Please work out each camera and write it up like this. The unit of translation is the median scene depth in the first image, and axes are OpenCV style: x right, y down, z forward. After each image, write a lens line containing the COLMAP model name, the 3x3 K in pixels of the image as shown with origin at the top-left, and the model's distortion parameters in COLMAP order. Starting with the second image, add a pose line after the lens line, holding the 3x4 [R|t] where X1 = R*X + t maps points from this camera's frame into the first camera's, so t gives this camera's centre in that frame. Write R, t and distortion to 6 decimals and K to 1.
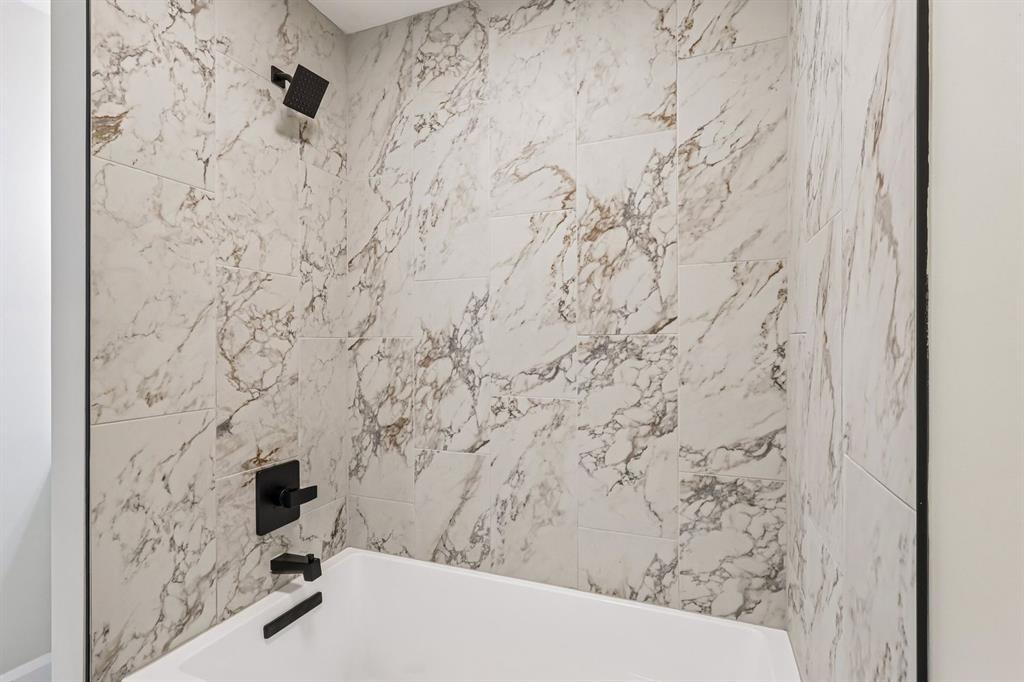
lens RADIAL K [[479.6, 0, 513.7], [0, 479.6, 338.0], [0, 0, 1]] dist [0.001321, 0.000948]
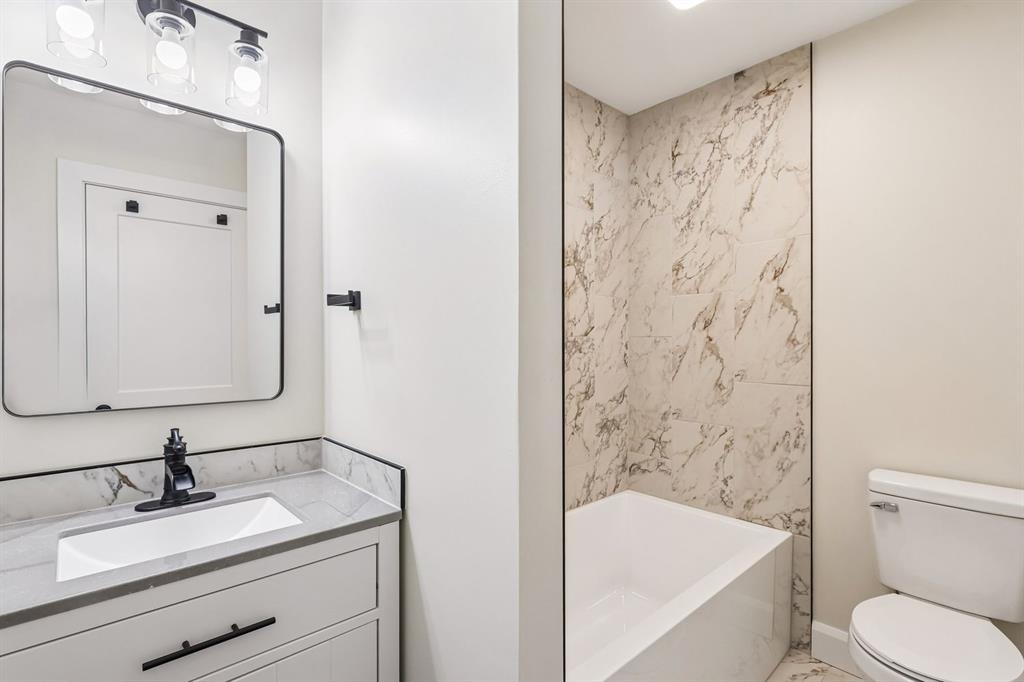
lens RADIAL K [[479.6, 0, 513.1], [0, 479.6, 344.5], [0, 0, 1]] dist [0.001321, 0.000948]
pose [[0.446463, -0.003895, 0.894794, -1.269591], [-0.003403, 0.999976, 0.006051, 0.010074], [-0.894796, -0.005747, 0.446439, 0.509679]]
